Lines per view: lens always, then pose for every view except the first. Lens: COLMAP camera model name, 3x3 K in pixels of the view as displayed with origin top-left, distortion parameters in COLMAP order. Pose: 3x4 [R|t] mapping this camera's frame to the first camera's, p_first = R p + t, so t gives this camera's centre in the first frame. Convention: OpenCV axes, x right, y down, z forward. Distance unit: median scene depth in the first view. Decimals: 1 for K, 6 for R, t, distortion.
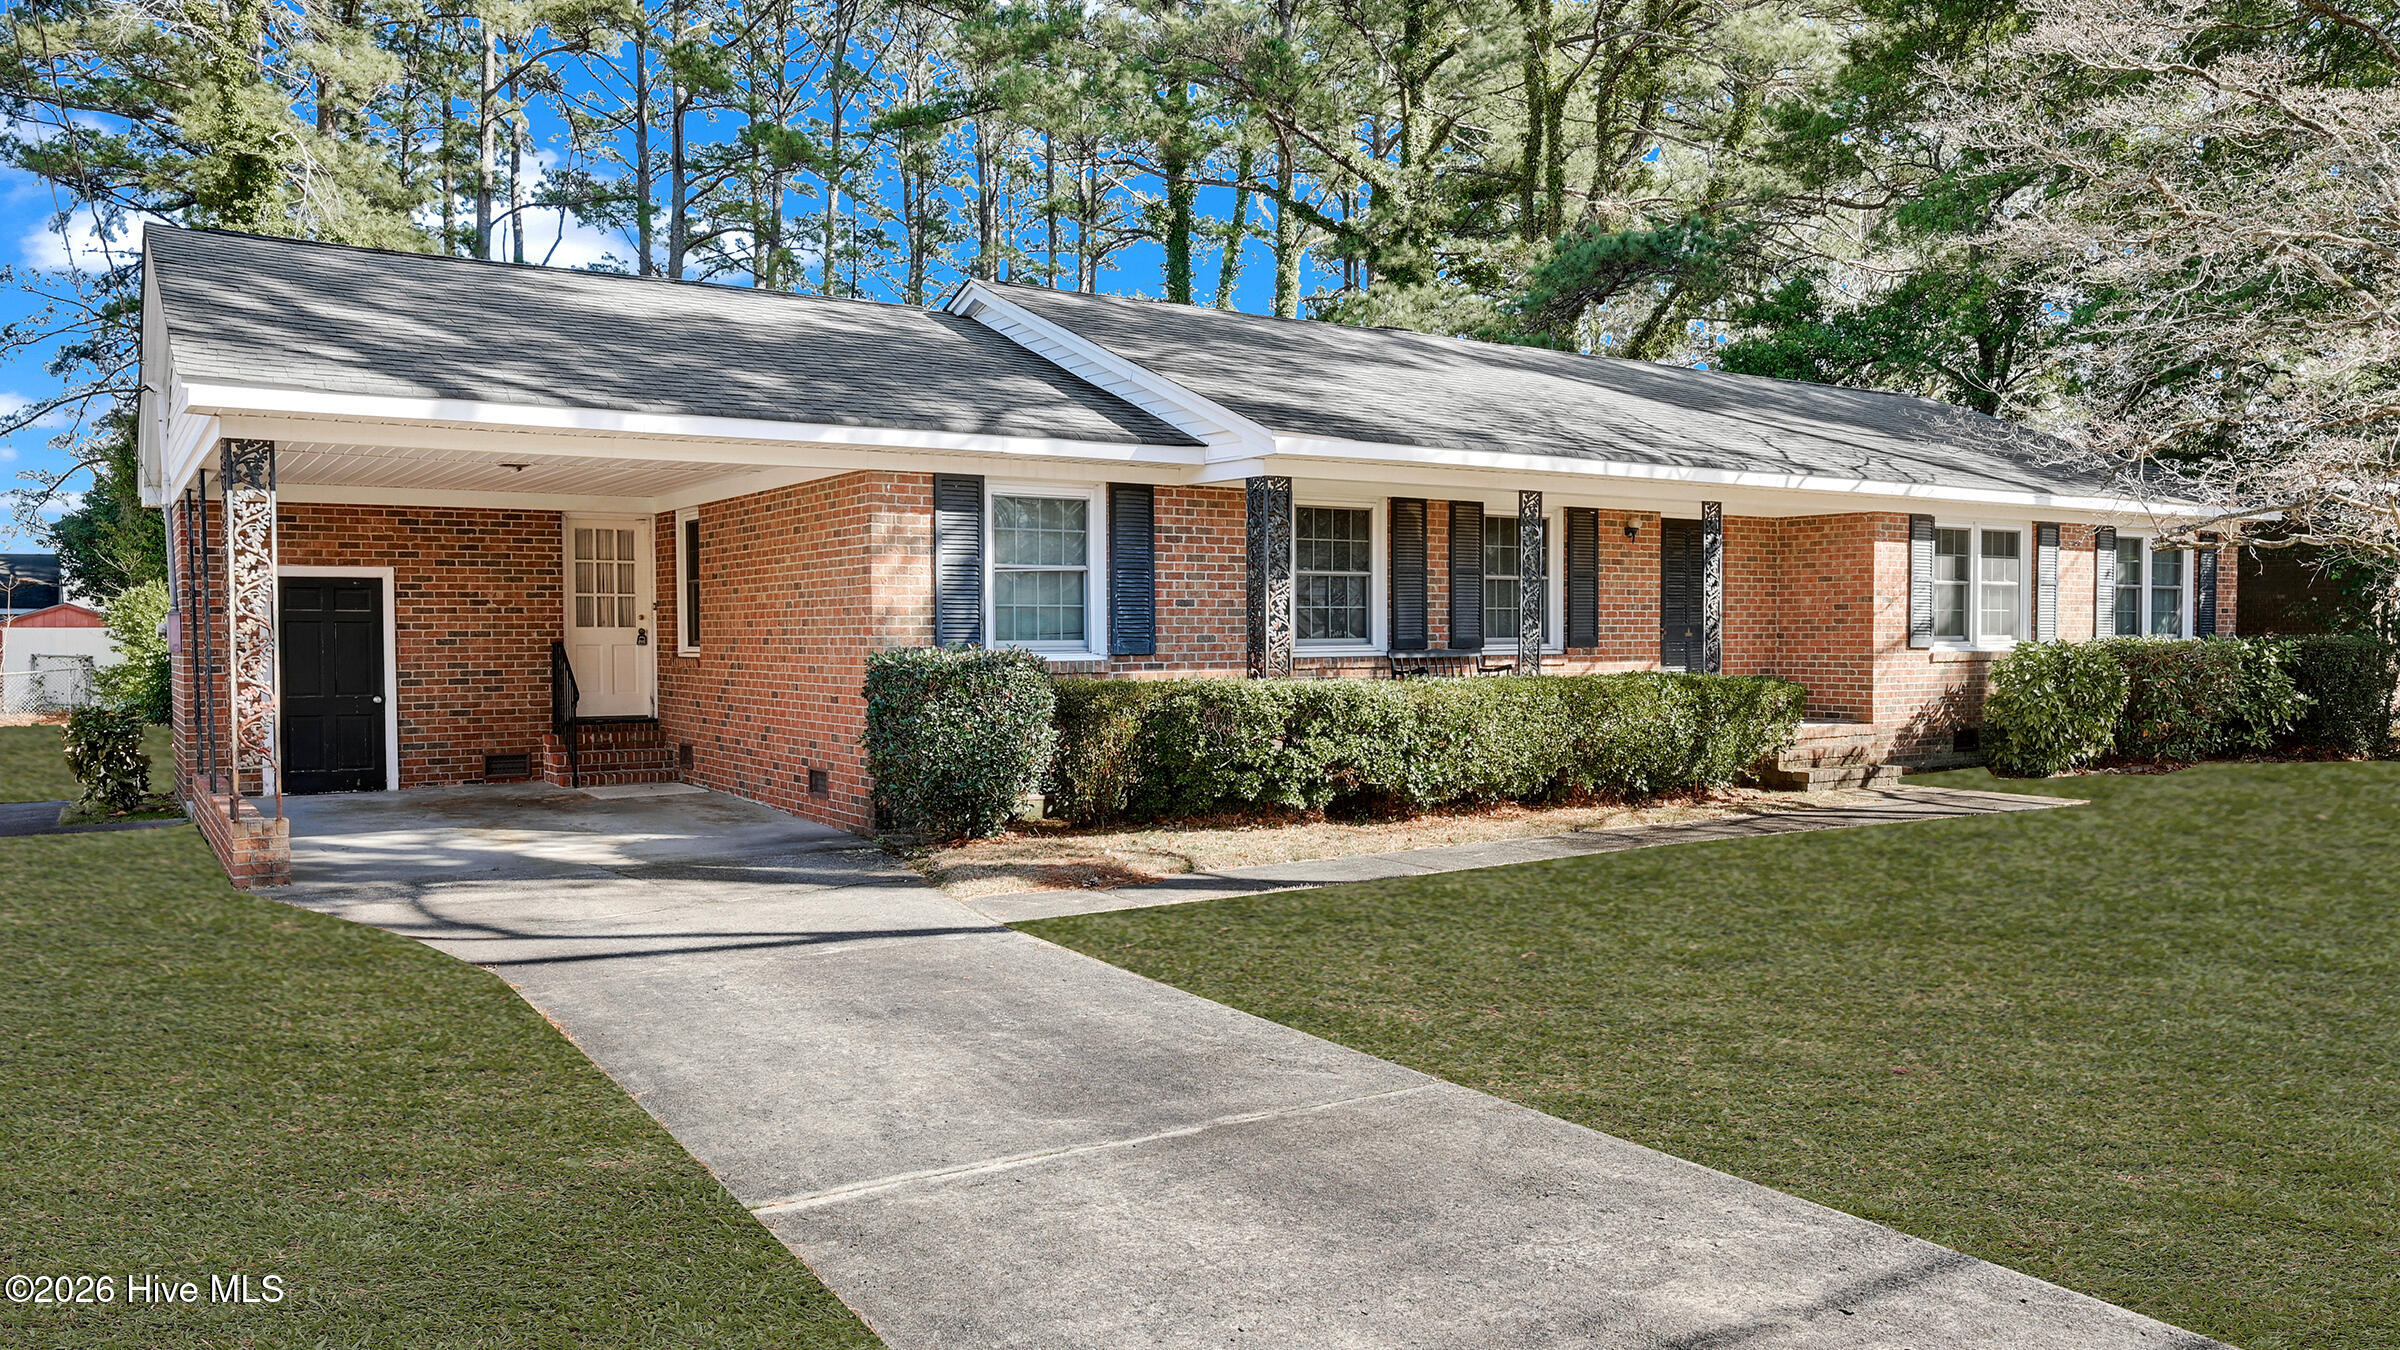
lens RADIAL K [[1644.0, 0, 1200.0], [0, 1644.0, 675.0], [0, 0, 1]] dist [-0.002831, -0.000833]
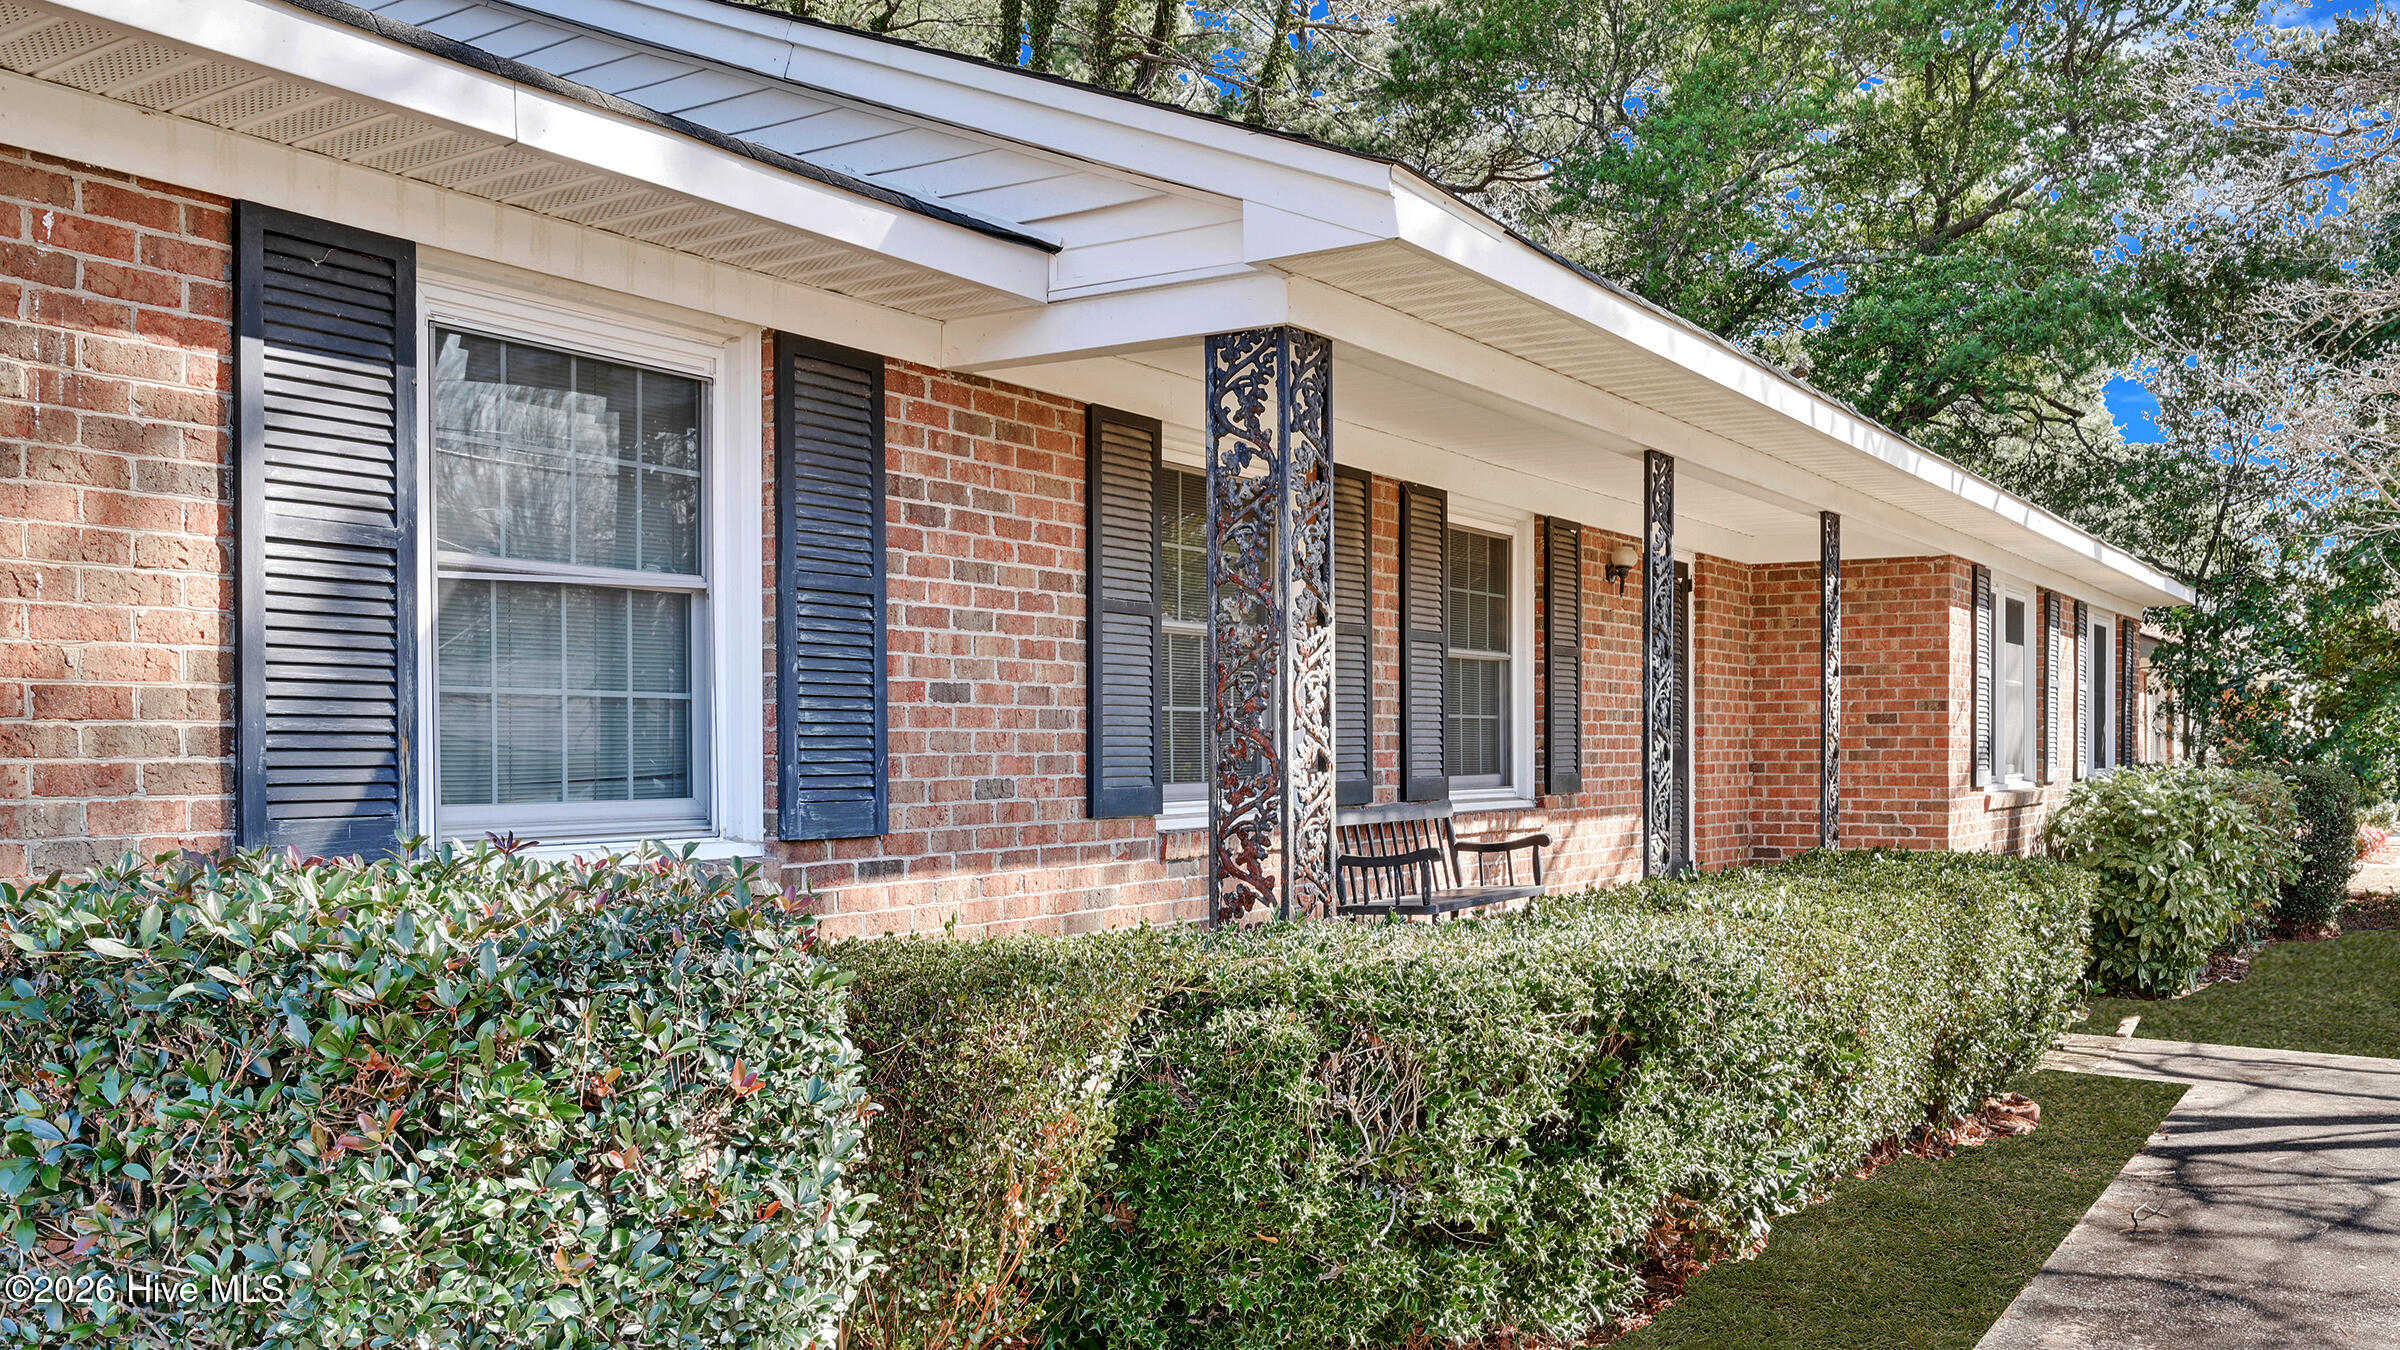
lens RADIAL K [[1934.1, 0, 1200.2], [0, 1934.1, 756.3], [0, 0, 1]] dist [0.001542, -0.003513]
pose [[0.919569, 0.000396, 0.392929, -0.110750], [0.008202, 0.999762, -0.020203, -0.017735], [-0.392843, 0.021800, 0.919347, 0.507126]]
